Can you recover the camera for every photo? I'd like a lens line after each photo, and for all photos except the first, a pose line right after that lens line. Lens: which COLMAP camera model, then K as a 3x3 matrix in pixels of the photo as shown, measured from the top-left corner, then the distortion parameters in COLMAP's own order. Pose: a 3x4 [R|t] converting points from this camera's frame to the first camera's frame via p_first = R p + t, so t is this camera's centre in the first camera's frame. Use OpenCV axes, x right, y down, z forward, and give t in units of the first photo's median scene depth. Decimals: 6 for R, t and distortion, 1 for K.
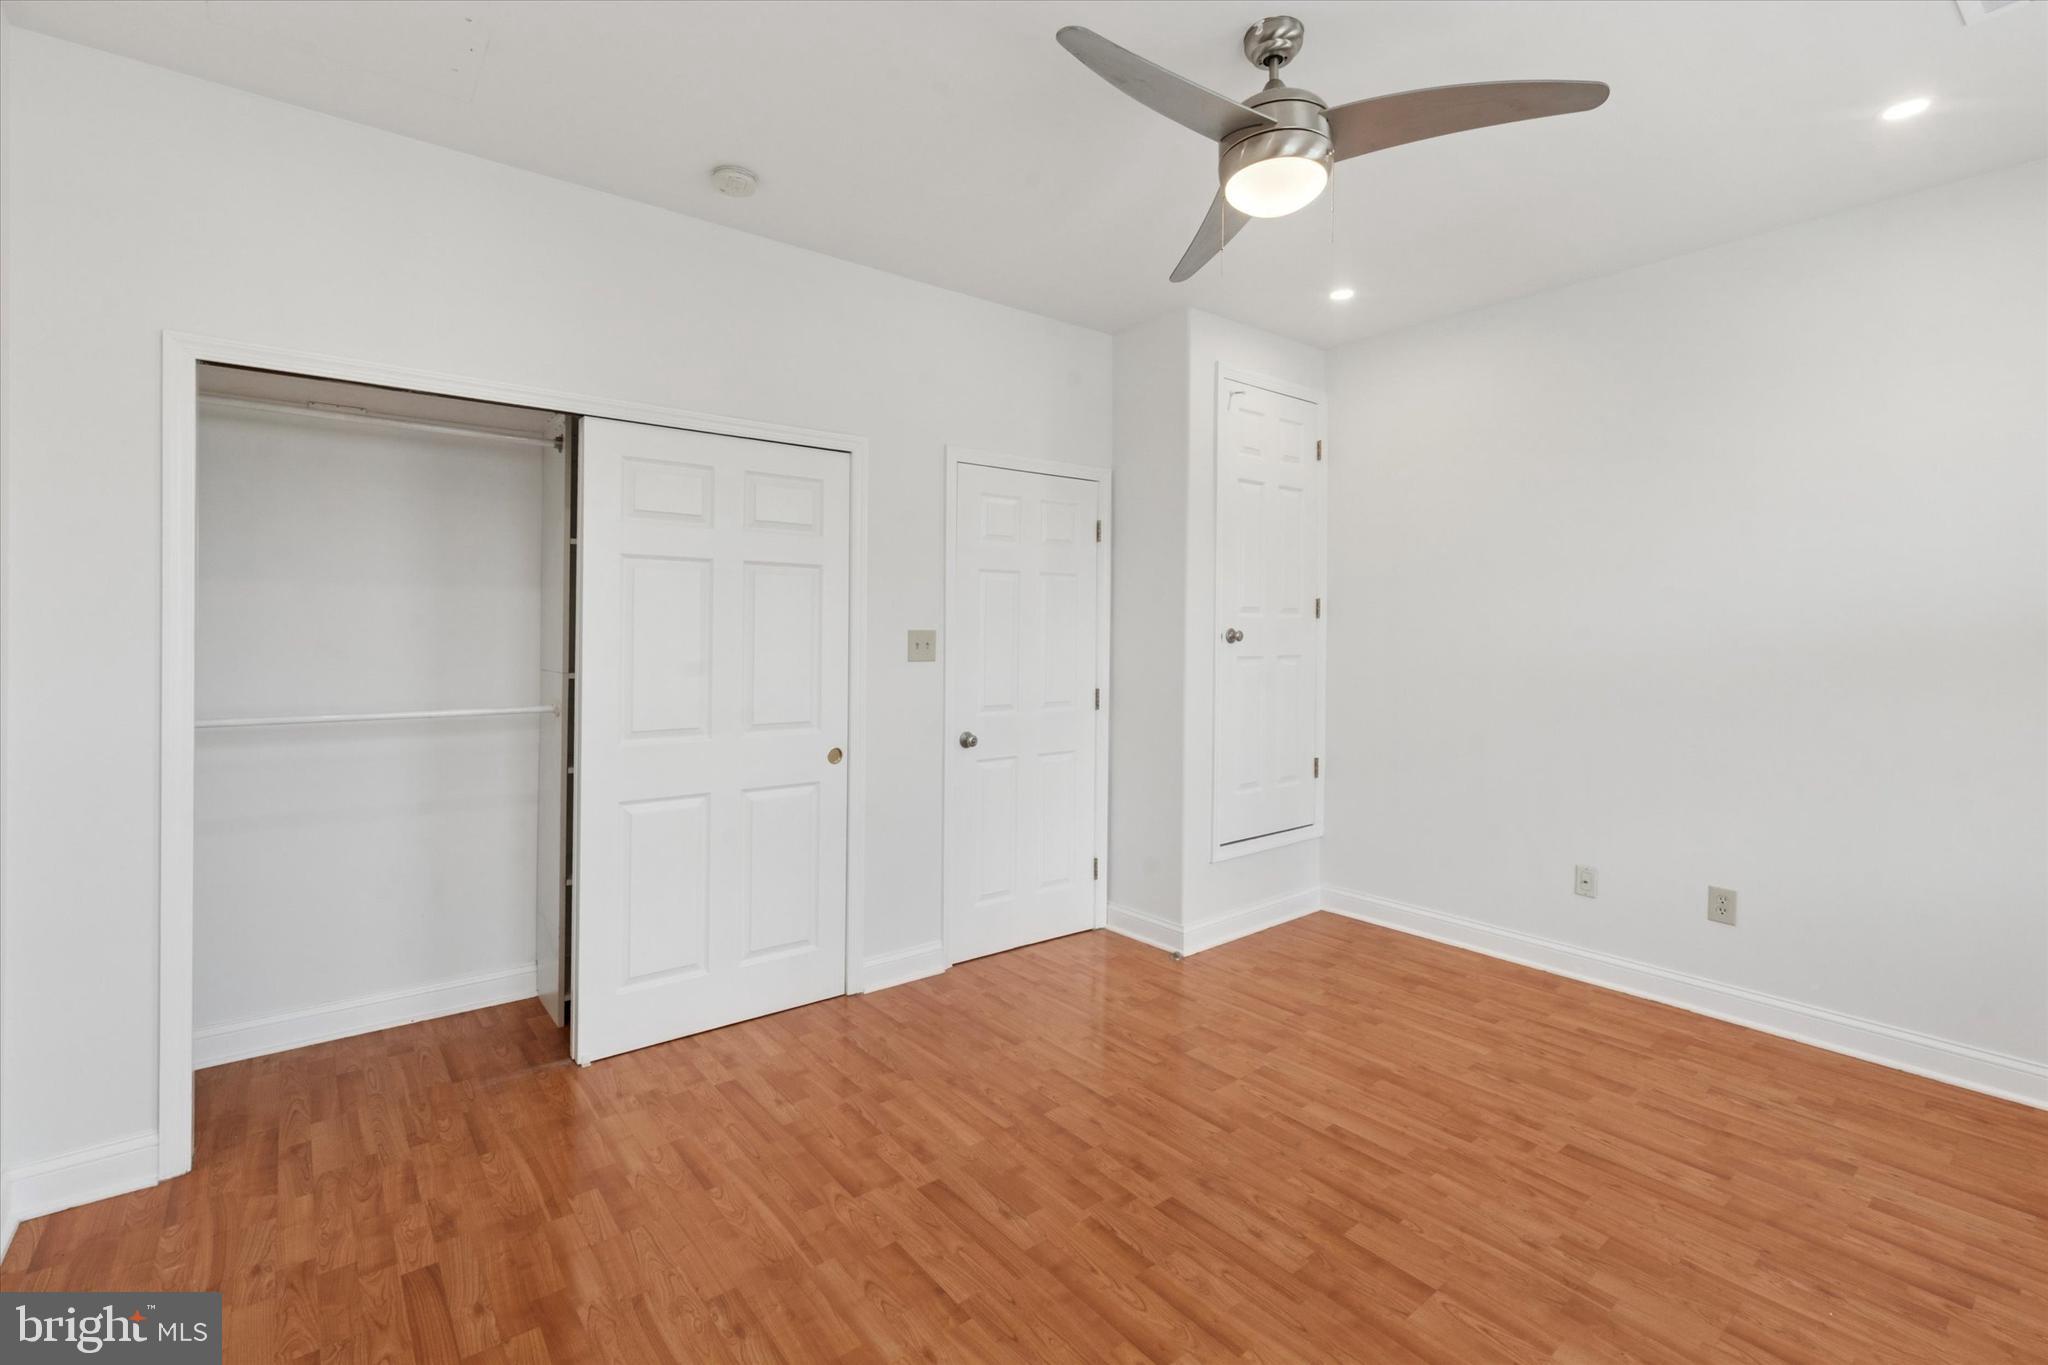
lens RADIAL K [[910.0, 0, 1023.8], [0, 910.0, 636.7], [0, 0, 1]] dist [0.004240, 0.000501]
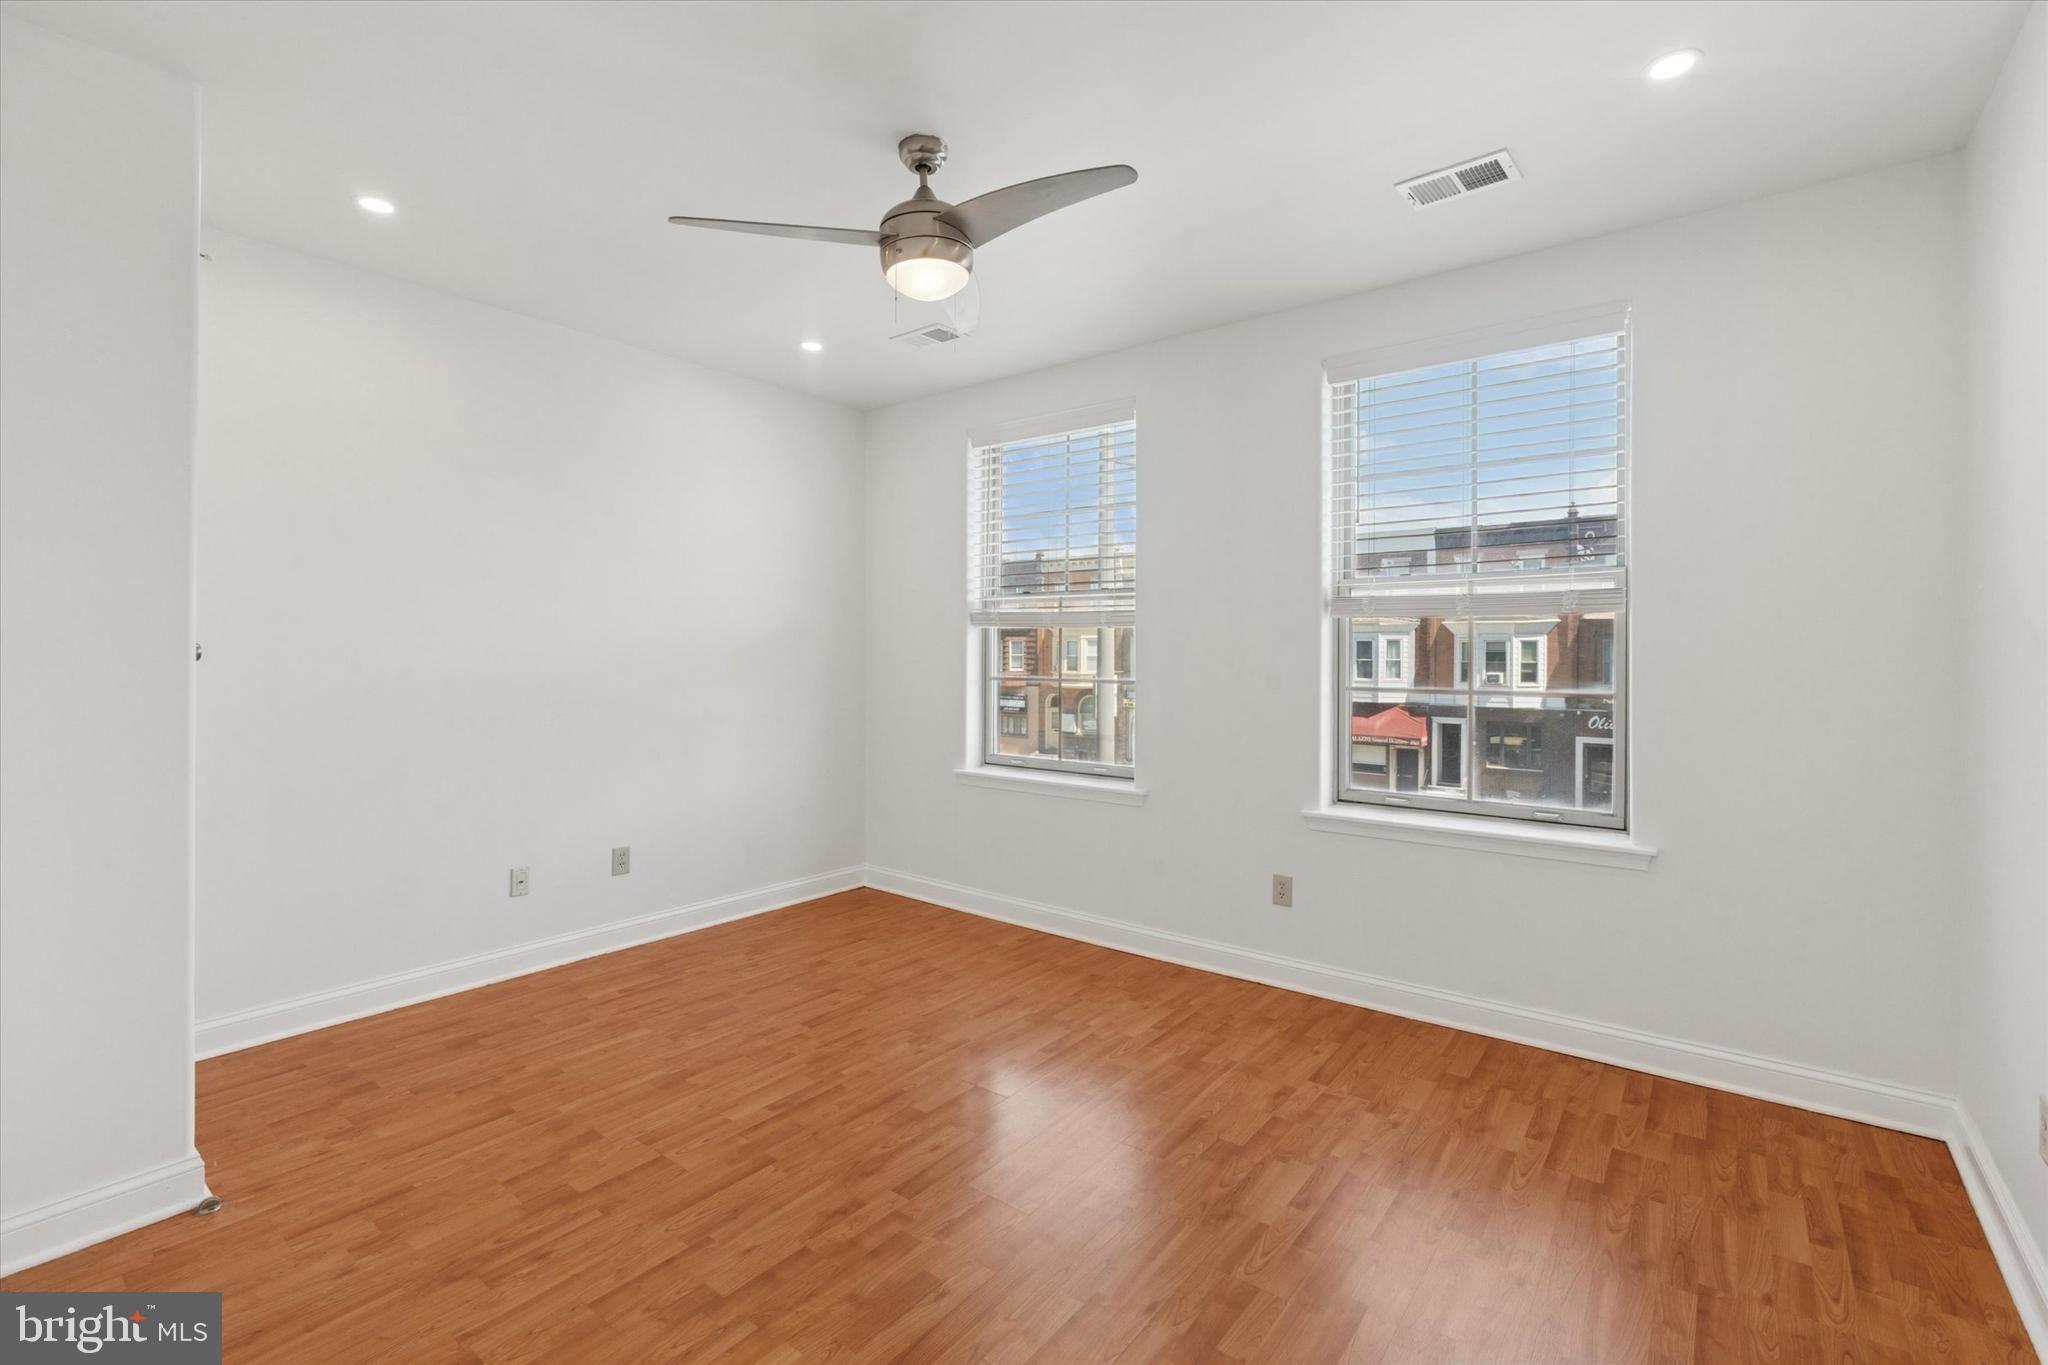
lens RADIAL K [[904.7, 0, 1022.2], [0, 904.7, 653.5], [0, 0, 1]] dist [-0.000569, -0.000272]
pose [[-0.223794, -0.006793, 0.974613, -0.688913], [0.000355, 0.999975, 0.007051, -0.004405], [-0.974636, 0.001924, -0.223786, 0.855127]]
